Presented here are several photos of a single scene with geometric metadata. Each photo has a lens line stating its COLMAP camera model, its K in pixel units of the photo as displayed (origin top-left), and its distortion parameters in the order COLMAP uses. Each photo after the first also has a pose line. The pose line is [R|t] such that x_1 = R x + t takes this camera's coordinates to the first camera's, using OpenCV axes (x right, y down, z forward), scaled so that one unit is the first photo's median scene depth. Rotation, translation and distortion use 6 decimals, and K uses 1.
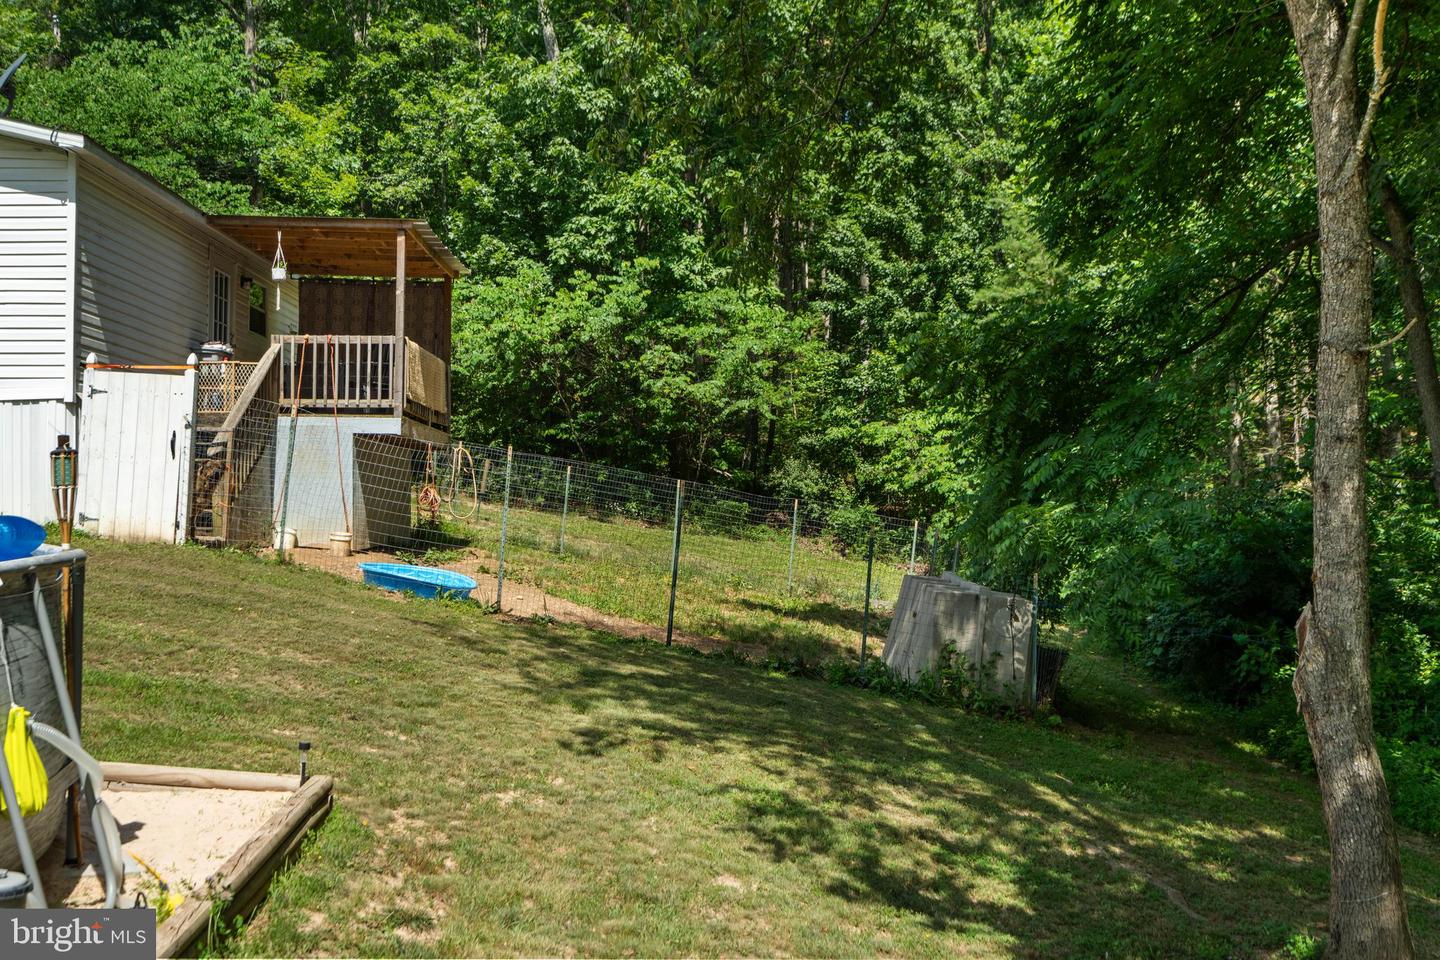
lens RADIAL K [[1419.3, 0, 720.0], [0, 1419.3, 480.0], [0, 0, 1]] dist [0.013924, 0.012747]
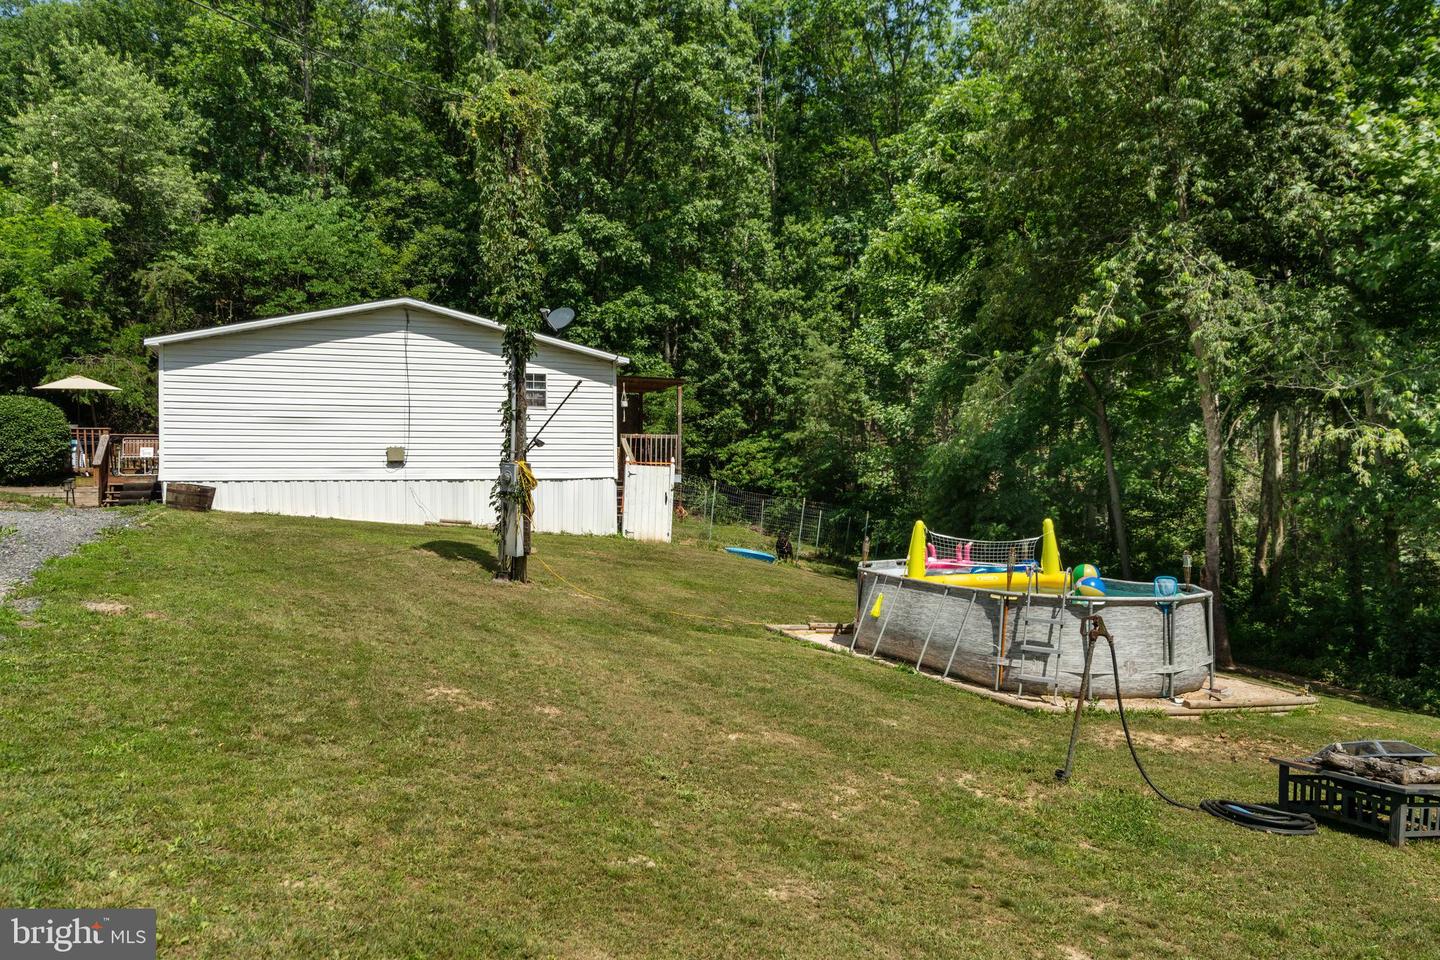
lens RADIAL K [[1074.2, 0, 720.0], [0, 1074.2, 480.0], [0, 0, 1]] dist [-0.040717, 0.000344]
pose [[0.933315, -0.000192, 0.359058, -0.403808], [-0.013726, 0.999250, 0.036213, -0.051231], [-0.358796, -0.038727, 0.932612, -0.264626]]
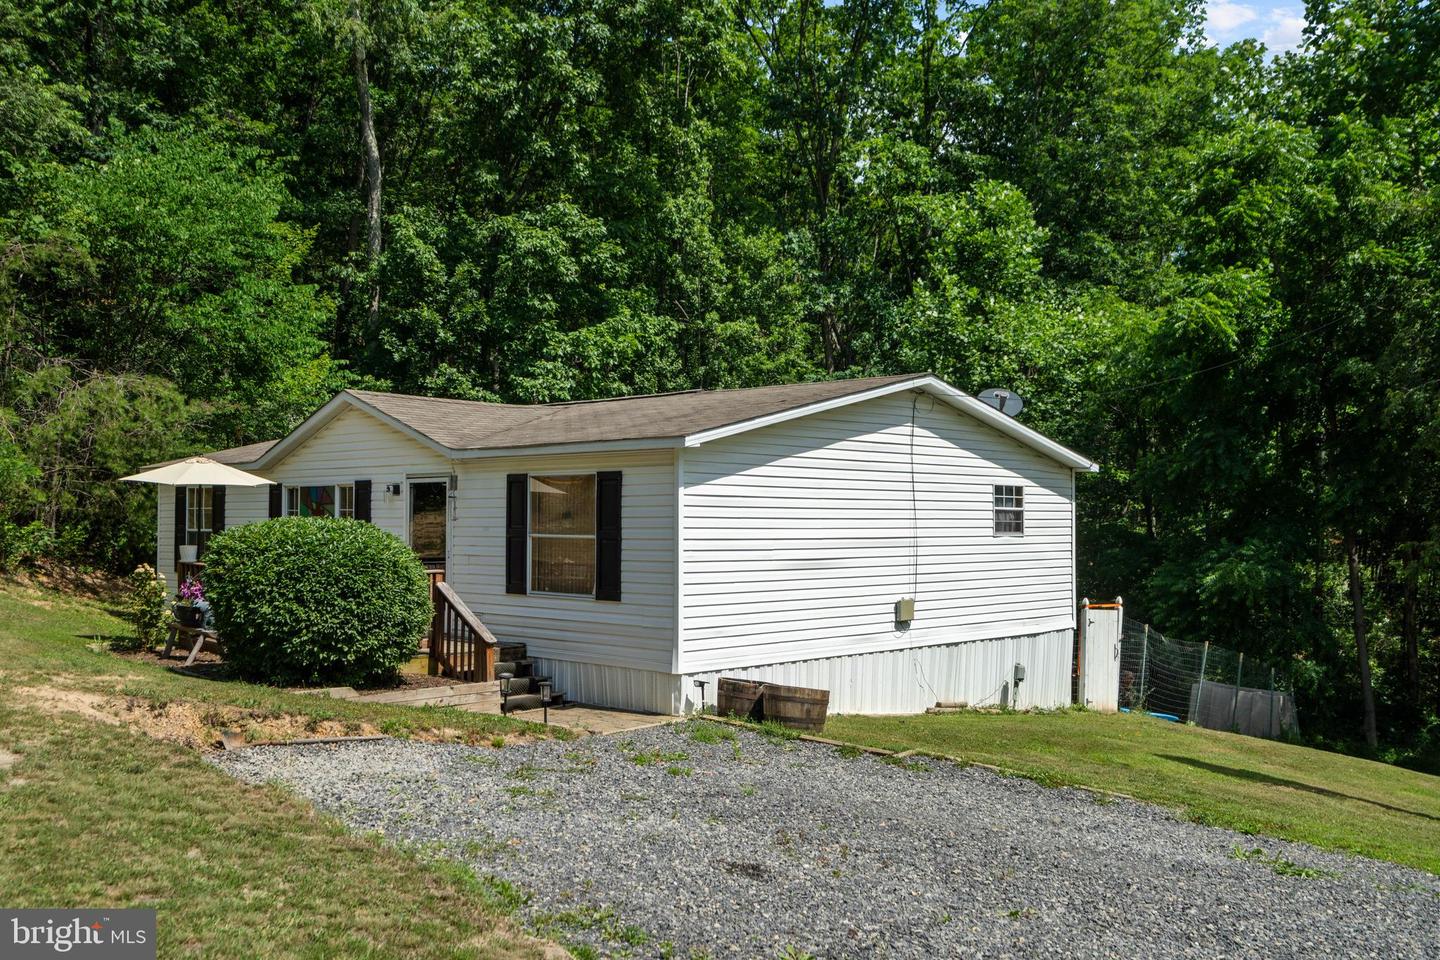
lens RADIAL K [[1350.8, 0, 720.0], [0, 1350.8, 480.0], [0, 0, 1]] dist [0.008322, -0.018886]
pose [[0.699451, 0.027634, 0.714146, -0.814034], [-0.038106, 0.999273, -0.001346, -0.091188], [-0.713664, -0.026272, 0.699995, 0.103759]]
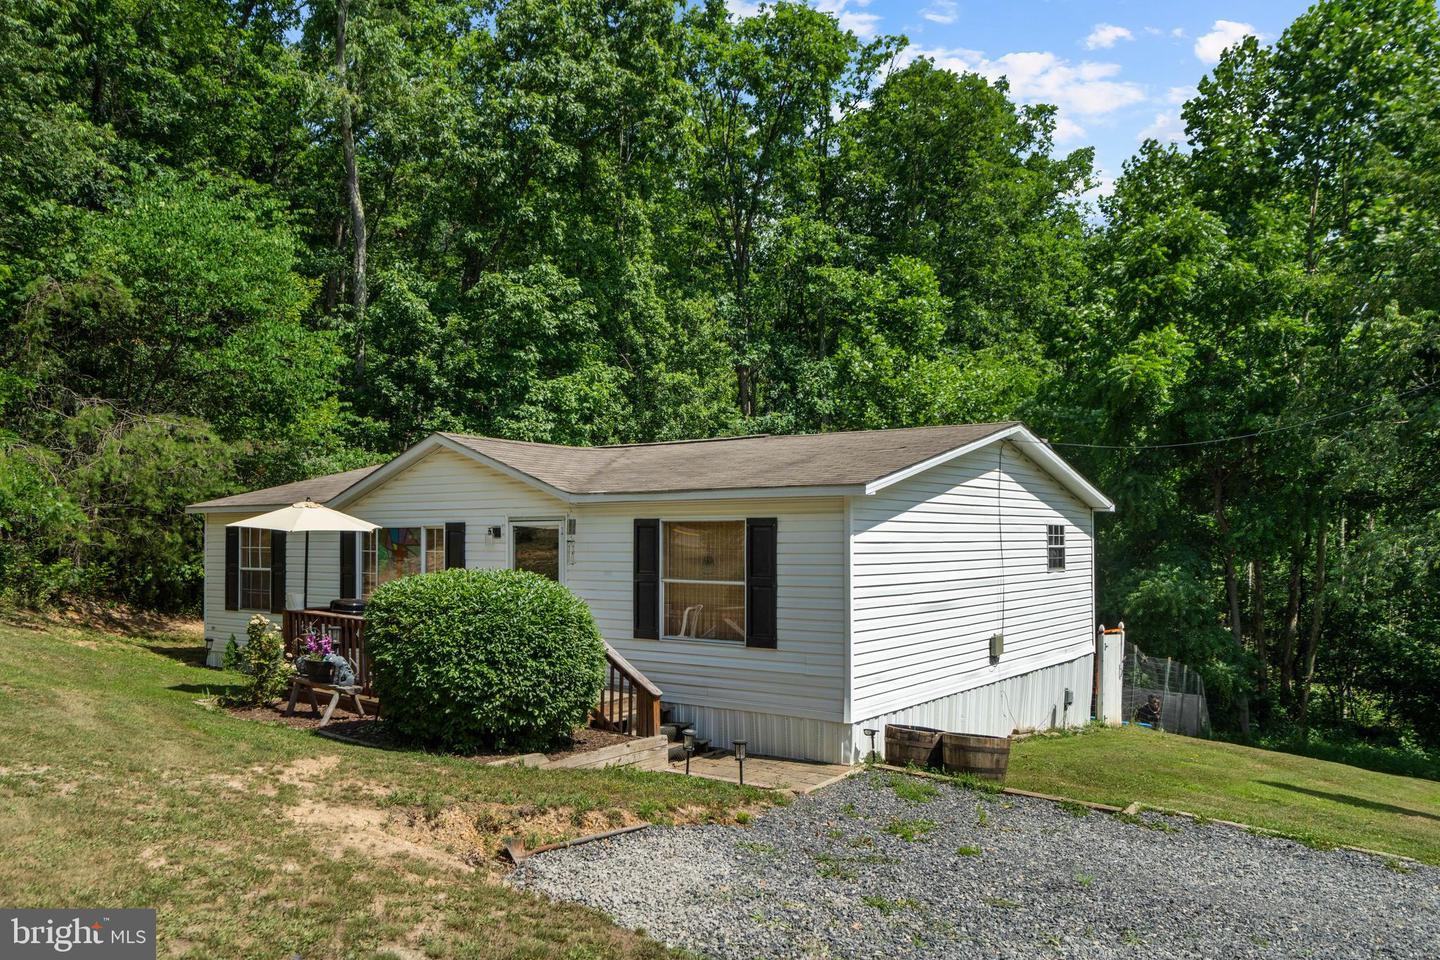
lens RADIAL K [[1094.2, 0, 715.2], [0, 1094.2, 509.3], [0, 0, 1]] dist [0.015891, 0.005493]
pose [[0.599949, 0.023108, 0.799705, -0.818727], [-0.036756, 0.999323, -0.001302, -0.095482], [-0.799194, -0.028613, 0.600392, 0.253853]]
